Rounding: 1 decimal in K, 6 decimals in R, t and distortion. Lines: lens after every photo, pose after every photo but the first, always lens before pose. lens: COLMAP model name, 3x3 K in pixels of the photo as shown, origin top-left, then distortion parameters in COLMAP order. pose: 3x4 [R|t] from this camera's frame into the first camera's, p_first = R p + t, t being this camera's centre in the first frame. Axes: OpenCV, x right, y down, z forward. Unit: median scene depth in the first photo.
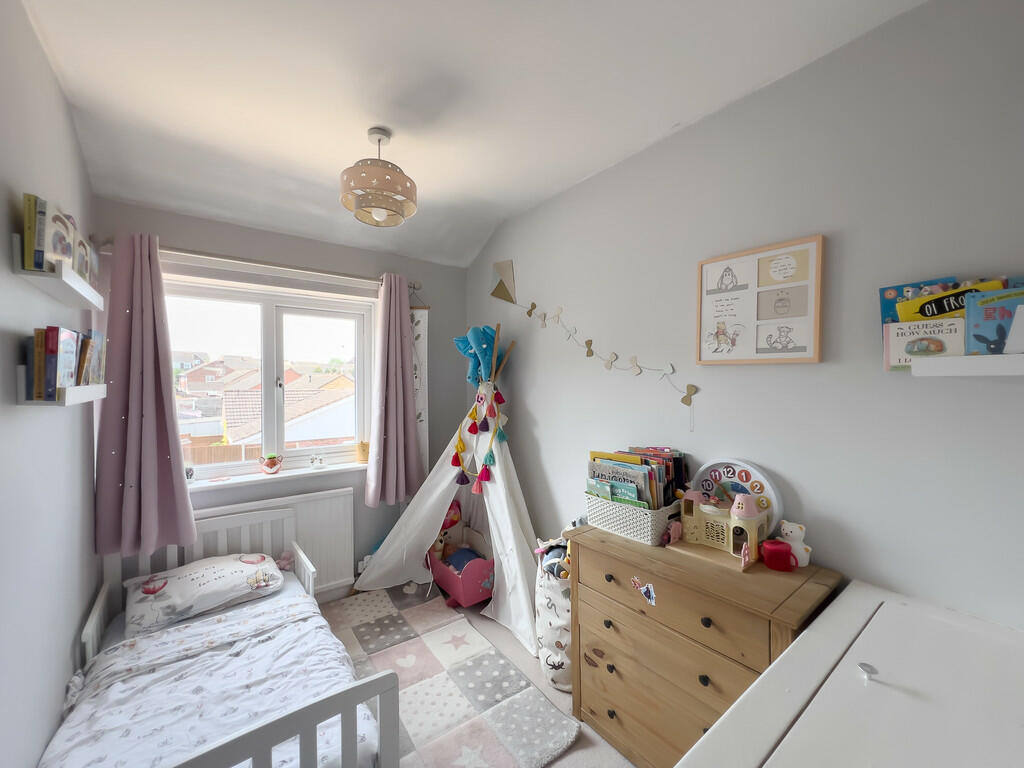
lens RADIAL K [[410.6, 0, 509.4], [0, 410.6, 391.3], [0, 0, 1]] dist [-0.001145, -0.000426]
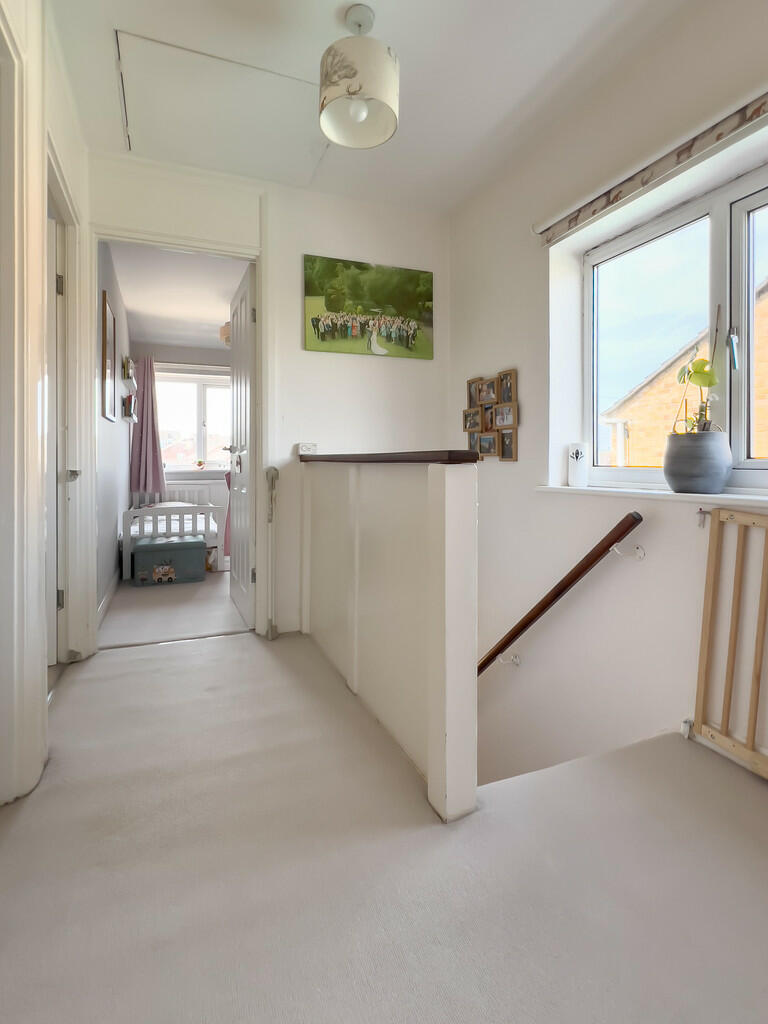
lens RADIAL K [[494.5, 0, 347.2], [0, 494.5, 461.4], [0, 0, 1]] dist [0.001551, 0.000146]
pose [[0.953177, -0.003488, -0.302393, 0.971827], [-0.002347, 0.999818, -0.018928, 0.247797], [0.302404, 0.018752, 0.952995, -1.250106]]
